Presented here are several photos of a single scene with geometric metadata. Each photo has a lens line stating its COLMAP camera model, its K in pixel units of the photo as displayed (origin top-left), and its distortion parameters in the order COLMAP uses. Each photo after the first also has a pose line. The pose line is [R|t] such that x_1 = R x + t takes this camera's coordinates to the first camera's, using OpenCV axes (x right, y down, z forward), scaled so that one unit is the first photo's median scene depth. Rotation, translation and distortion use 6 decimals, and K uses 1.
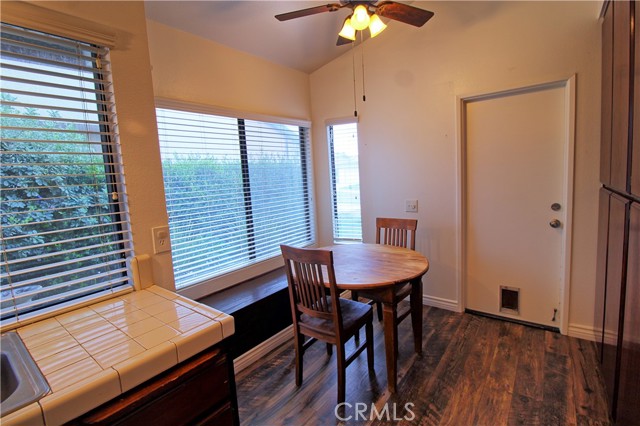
lens RADIAL K [[302.0, 0, 333.1], [0, 302.0, 212.0], [0, 0, 1]] dist [0.004003, -0.000415]
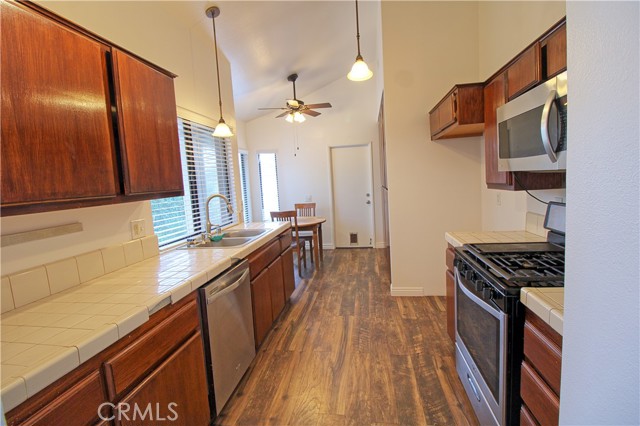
lens RADIAL K [[302.0, 0, 321.1], [0, 302.0, 210.9], [0, 0, 1]] dist [0.004003, -0.000415]
pose [[0.887558, -0.037330, 0.459181, -0.641540], [0.056706, 0.997985, -0.028476, 0.139452], [-0.457193, 0.051312, 0.887886, -0.870543]]
